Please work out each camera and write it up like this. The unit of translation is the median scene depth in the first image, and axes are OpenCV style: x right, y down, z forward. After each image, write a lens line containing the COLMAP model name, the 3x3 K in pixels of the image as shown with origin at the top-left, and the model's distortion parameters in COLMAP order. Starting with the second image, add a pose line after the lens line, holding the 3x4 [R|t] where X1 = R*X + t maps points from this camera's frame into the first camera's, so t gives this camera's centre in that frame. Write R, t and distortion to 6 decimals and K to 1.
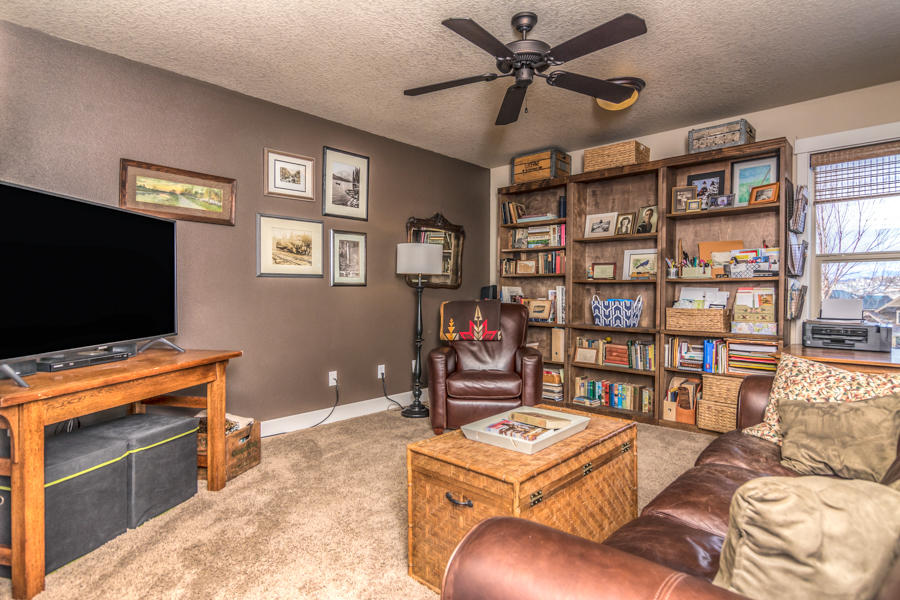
lens RADIAL K [[476.1, 0, 452.8], [0, 476.1, 295.1], [0, 0, 1]] dist [0.004186, 0.000828]
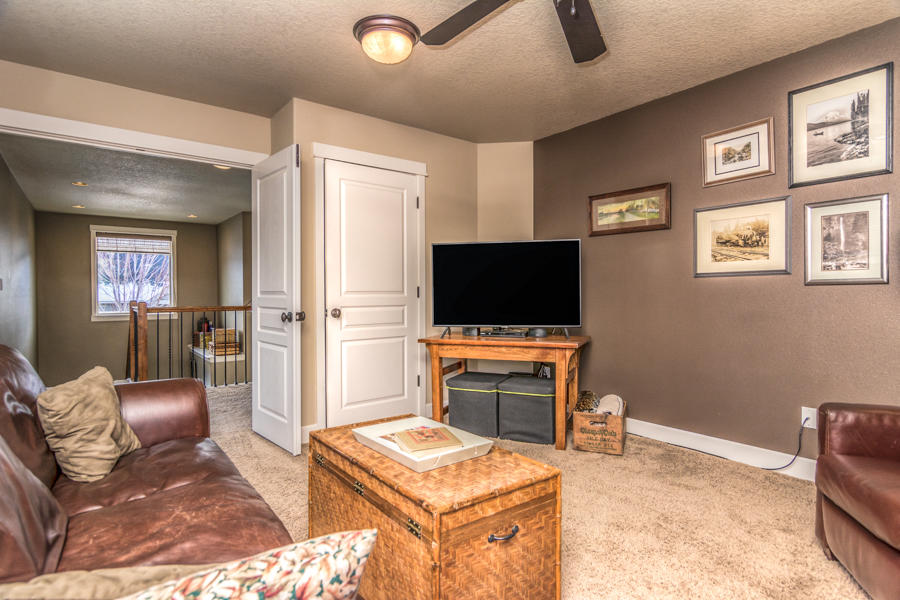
lens RADIAL K [[476.1, 0, 449.3], [0, 476.1, 295.7], [0, 0, 1]] dist [0.004186, 0.000828]
pose [[-0.175765, 0.004437, -0.984422, 1.120677], [-0.004514, 0.999976, 0.005314, -0.009772], [0.984422, 0.005378, -0.175740, 1.294816]]
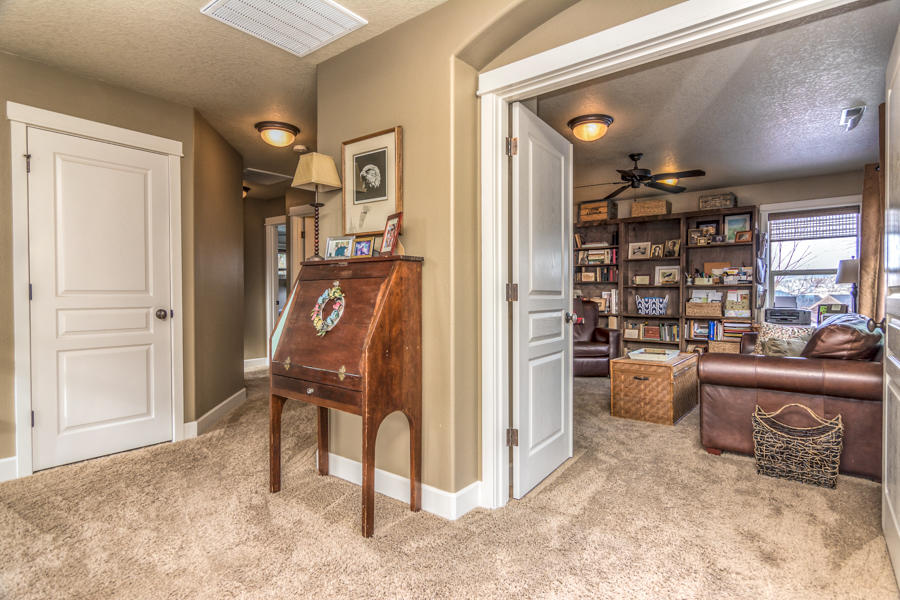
lens RADIAL K [[476.1, 0, 452.1], [0, 476.1, 299.8], [0, 0, 1]] dist [0.004186, 0.000828]
pose [[0.996616, -0.006325, 0.081952, -0.436751], [0.005895, 0.999968, 0.005487, 0.003330], [-0.081984, -0.004986, 0.996621, -0.513605]]
